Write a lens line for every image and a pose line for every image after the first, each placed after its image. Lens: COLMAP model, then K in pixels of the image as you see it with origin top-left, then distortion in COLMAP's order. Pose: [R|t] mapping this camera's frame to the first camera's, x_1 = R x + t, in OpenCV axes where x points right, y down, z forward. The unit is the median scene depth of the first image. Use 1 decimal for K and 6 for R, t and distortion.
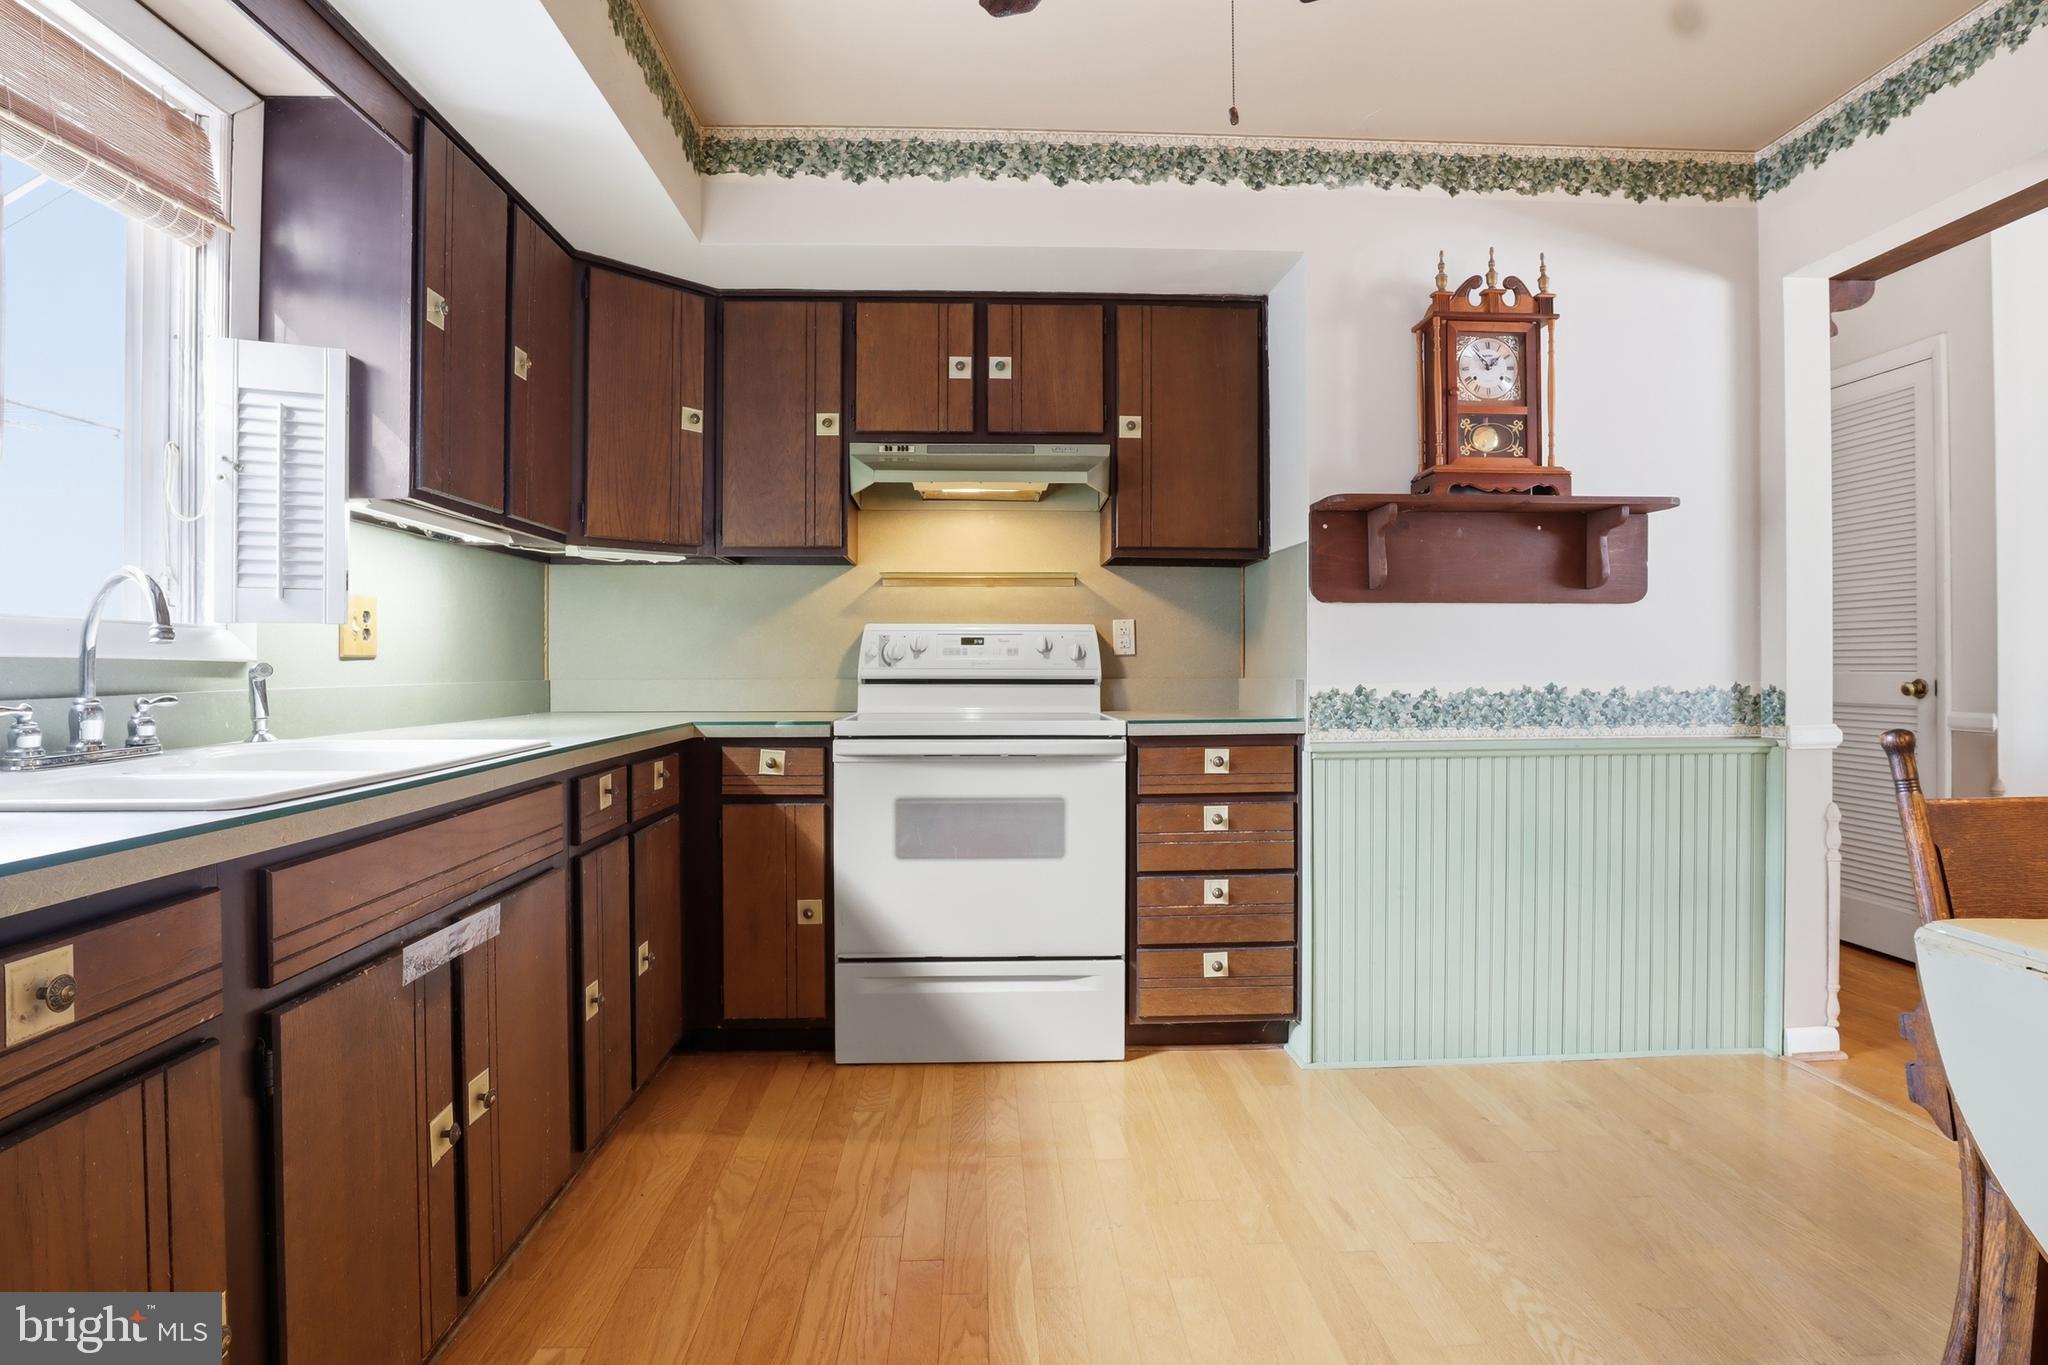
lens RADIAL K [[1062.1, 0, 1018.2], [0, 1062.1, 679.2], [0, 0, 1]] dist [-0.035711, 0.000568]
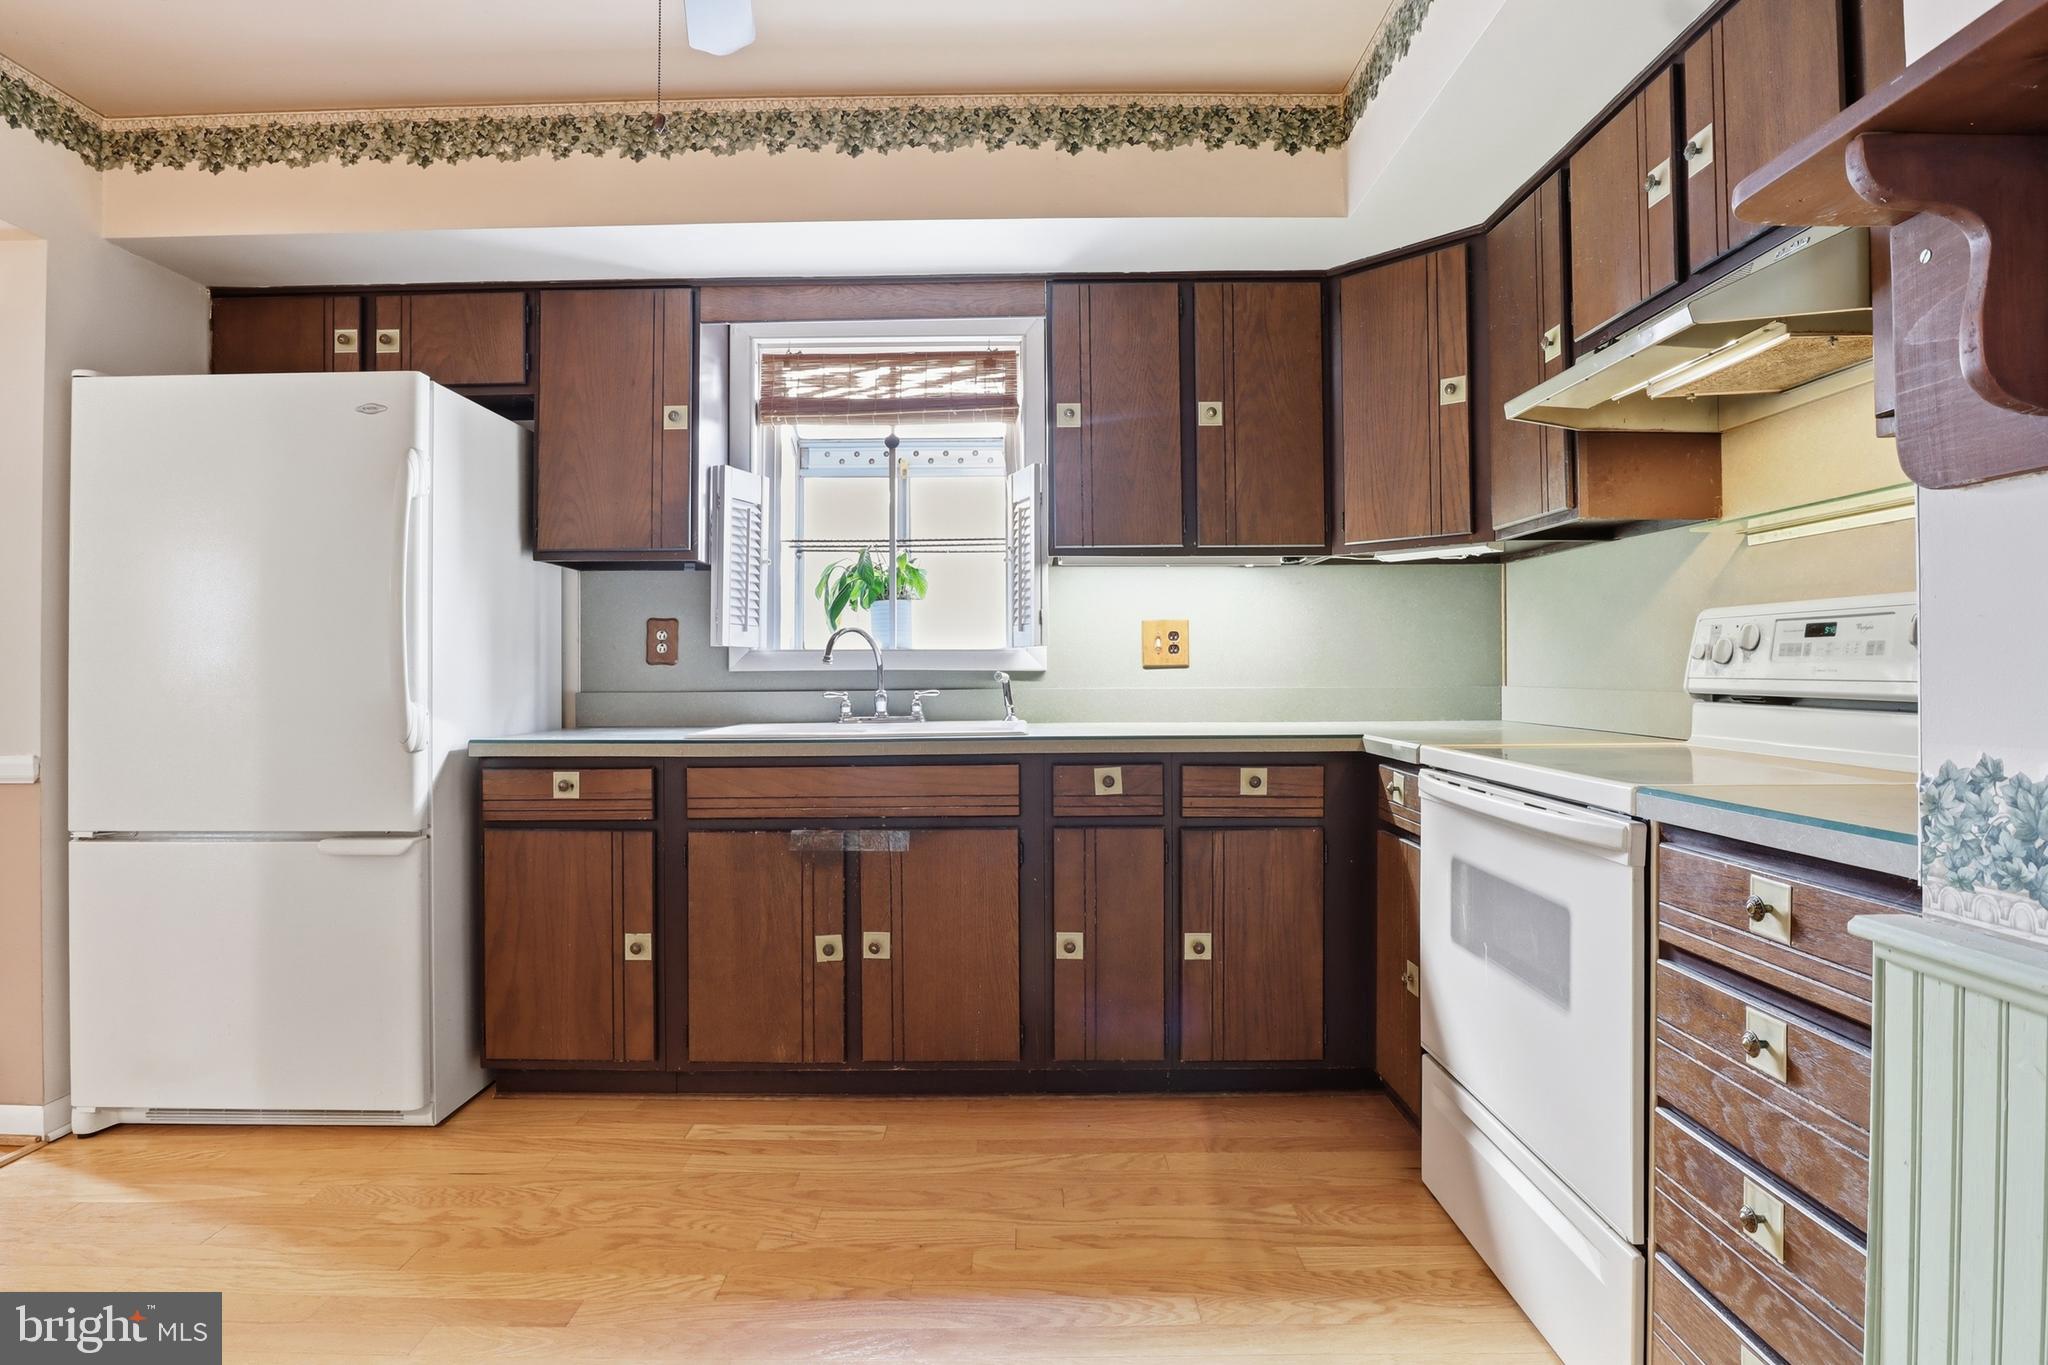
lens RADIAL K [[1062.1, 0, 1015.1], [0, 1062.1, 669.8], [0, 0, 1]] dist [-0.035711, 0.000568]
pose [[-0.047680, 0.002382, -0.998860, 0.664826], [-0.007515, 0.999968, 0.002743, -0.017105], [0.998834, 0.007637, -0.047661, 0.784517]]
